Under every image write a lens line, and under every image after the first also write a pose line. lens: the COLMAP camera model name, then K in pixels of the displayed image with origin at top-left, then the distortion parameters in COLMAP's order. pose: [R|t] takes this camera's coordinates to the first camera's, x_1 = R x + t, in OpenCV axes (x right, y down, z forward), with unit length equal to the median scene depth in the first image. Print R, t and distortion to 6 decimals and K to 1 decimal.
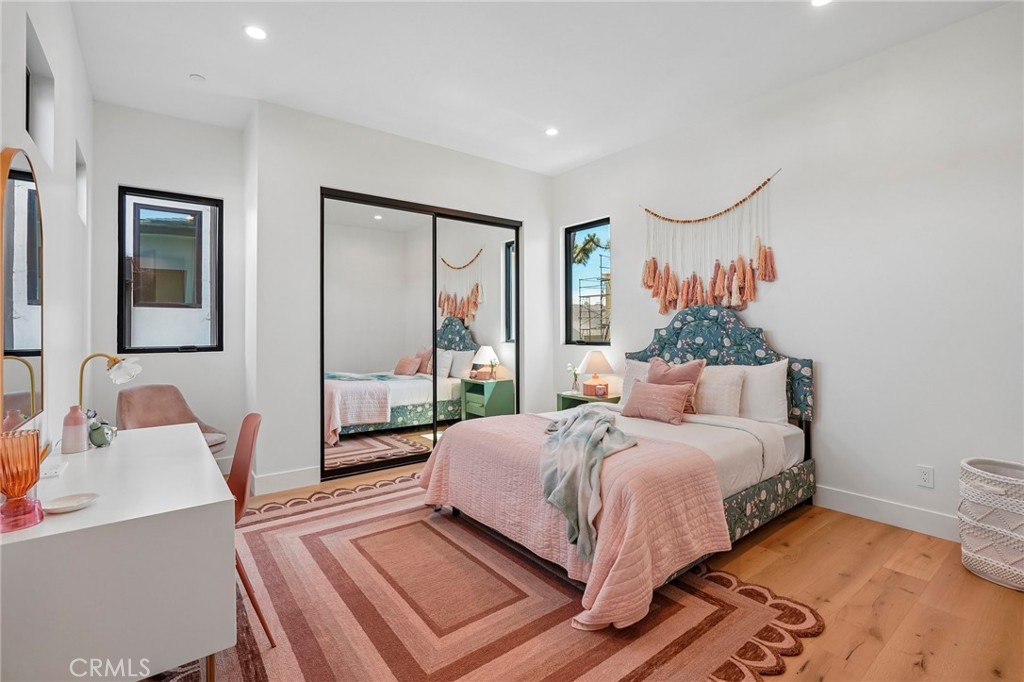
lens RADIAL K [[470.0, 0, 514.2], [0, 470.0, 332.2], [0, 0, 1]] dist [-0.004133, -0.000221]
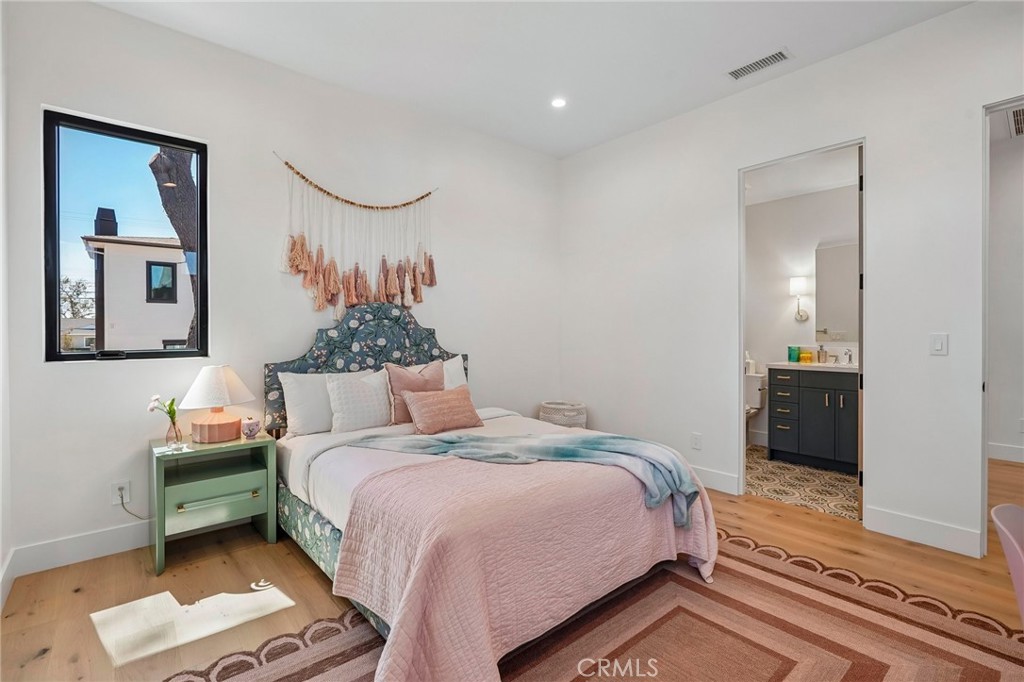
lens RADIAL K [[470.0, 0, 514.2], [0, 470.0, 332.2], [0, 0, 1]] dist [-0.004133, -0.000221]
pose [[-0.048390, -0.002116, 0.998826, -0.525148], [0.003094, 0.999993, 0.002268, -0.002520], [-0.998824, 0.003200, -0.048383, 0.793545]]
